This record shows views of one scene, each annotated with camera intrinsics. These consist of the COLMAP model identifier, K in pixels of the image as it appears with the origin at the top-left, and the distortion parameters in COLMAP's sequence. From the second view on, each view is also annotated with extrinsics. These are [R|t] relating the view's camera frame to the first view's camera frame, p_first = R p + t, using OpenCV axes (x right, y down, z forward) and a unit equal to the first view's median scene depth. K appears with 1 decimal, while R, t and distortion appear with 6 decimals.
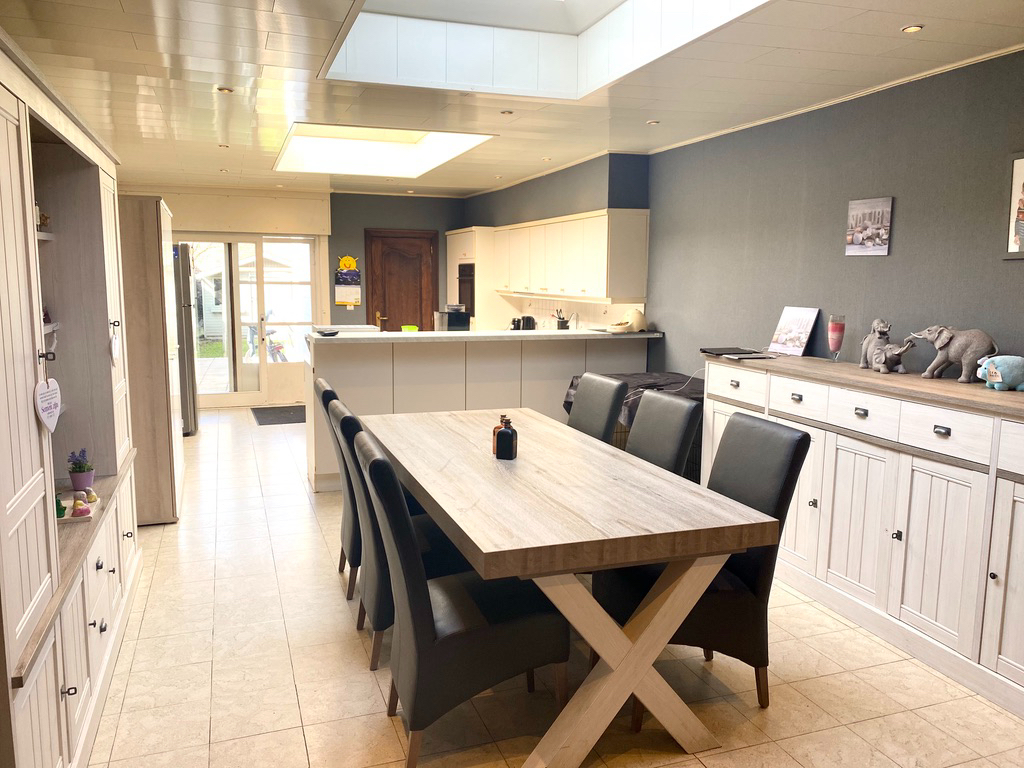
lens RADIAL K [[777.1, 0, 512.0], [0, 777.1, 384.0], [0, 0, 1]] dist [0.103502, -0.154453]
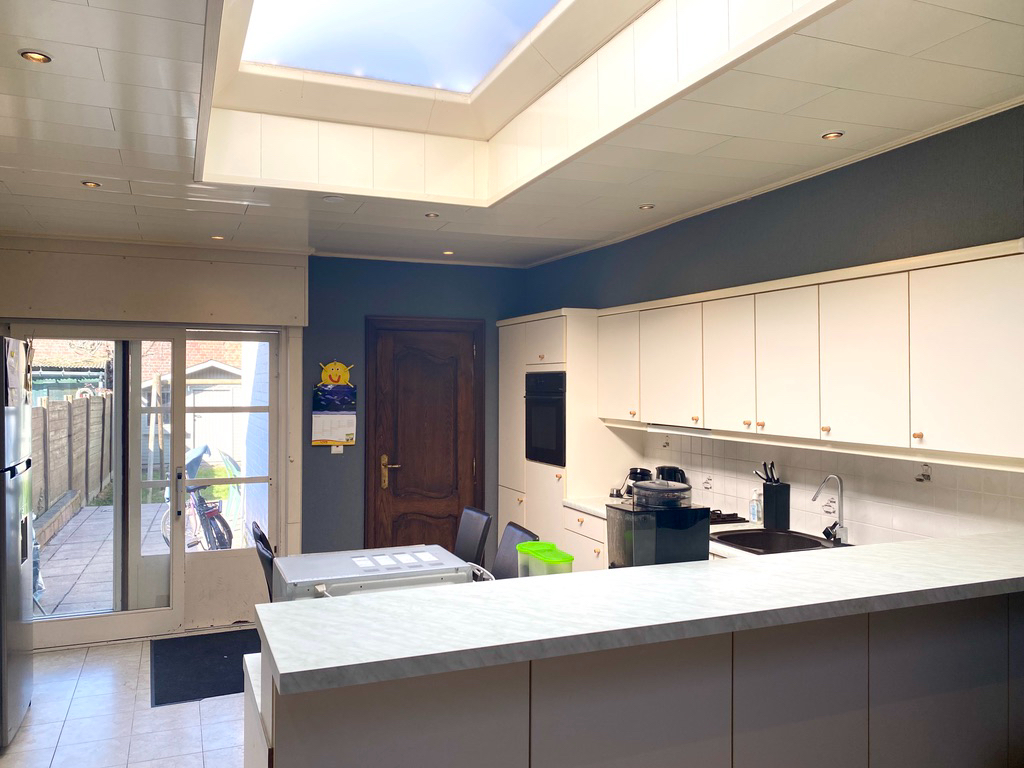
lens RADIAL K [[812.0, 0, 512.0], [0, 812.0, 384.0], [0, 0, 1]] dist [0.079374, -0.102702]
pose [[0.999200, -0.008837, 0.039014, -0.106863], [0.013992, 0.990892, -0.133931, -0.066866], [-0.037475, 0.134369, 0.990222, 0.413810]]
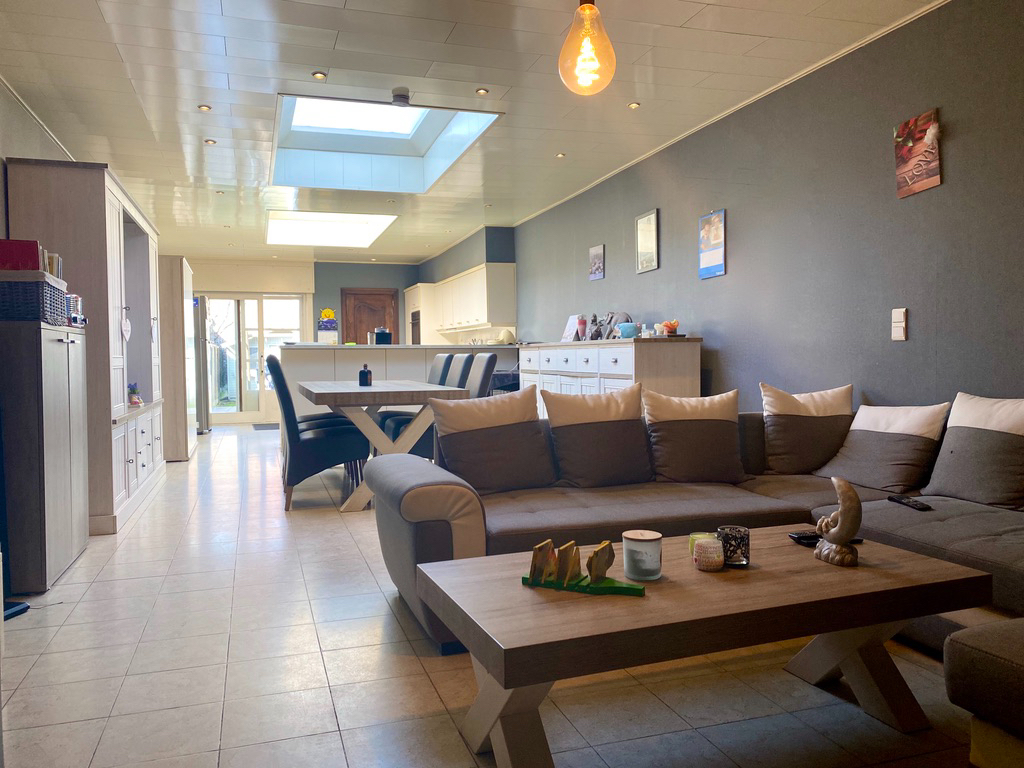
lens RADIAL K [[777.1, 0, 512.0], [0, 777.1, 384.0], [0, 0, 1]] dist [0.103502, -0.154453]
pose [[0.999259, -0.018799, -0.033598, 0.148797], [0.015329, 0.994798, -0.100704, 0.104774], [0.035316, 0.100115, 0.994349, -0.299370]]
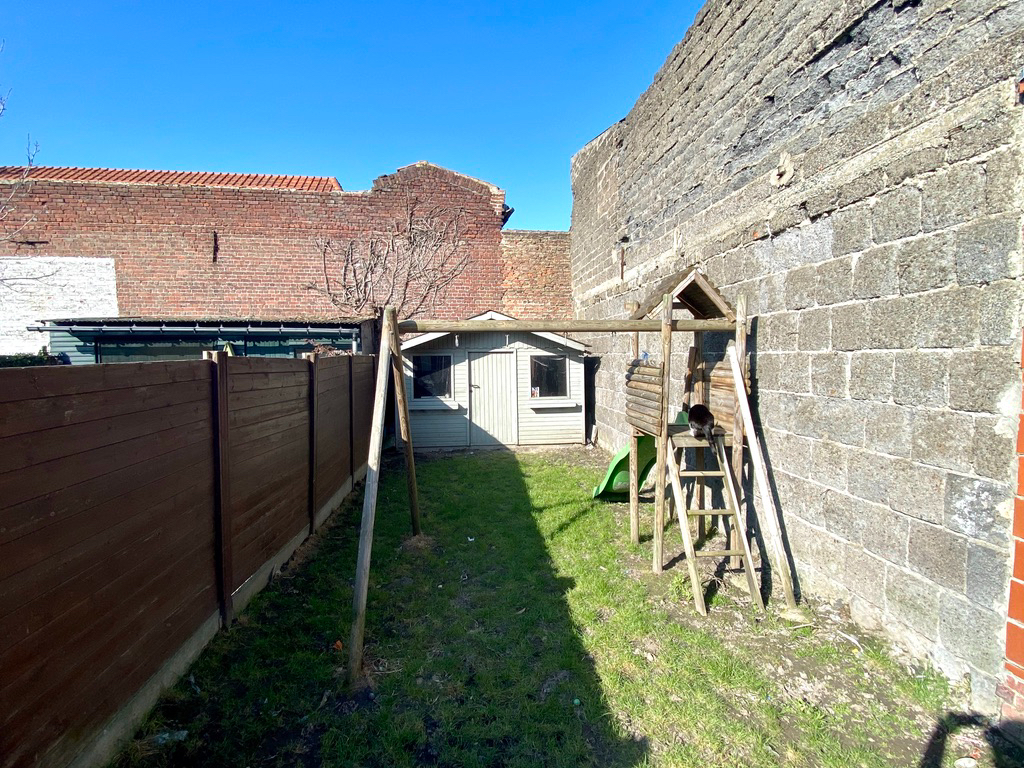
lens RADIAL K [[542.3, 0, 512.0], [0, 542.3, 384.0], [0, 0, 1]] dist [0.081802, -0.082948]
pose [[0.968165, -0.004958, -0.250263, -0.516308], [-0.015059, 0.996839, -0.078004, -0.210156], [0.249858, 0.079289, 0.965031, 1.606746]]
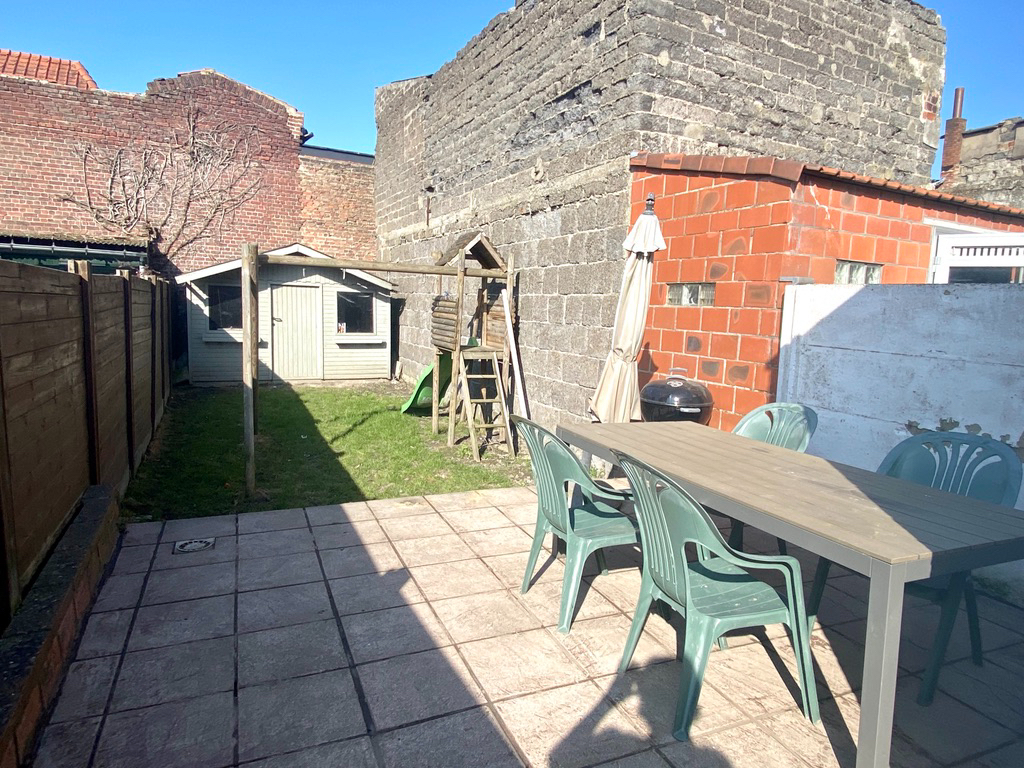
lens RADIAL K [[666.4, 0, 512.0], [0, 666.4, 384.0], [0, 0, 1]] dist [0.087231, -0.094431]
pose [[0.996420, 0.016118, 0.082991, -0.507706], [-0.015175, 0.999813, -0.011975, -0.151043], [-0.083169, 0.010672, 0.996478, 1.260703]]
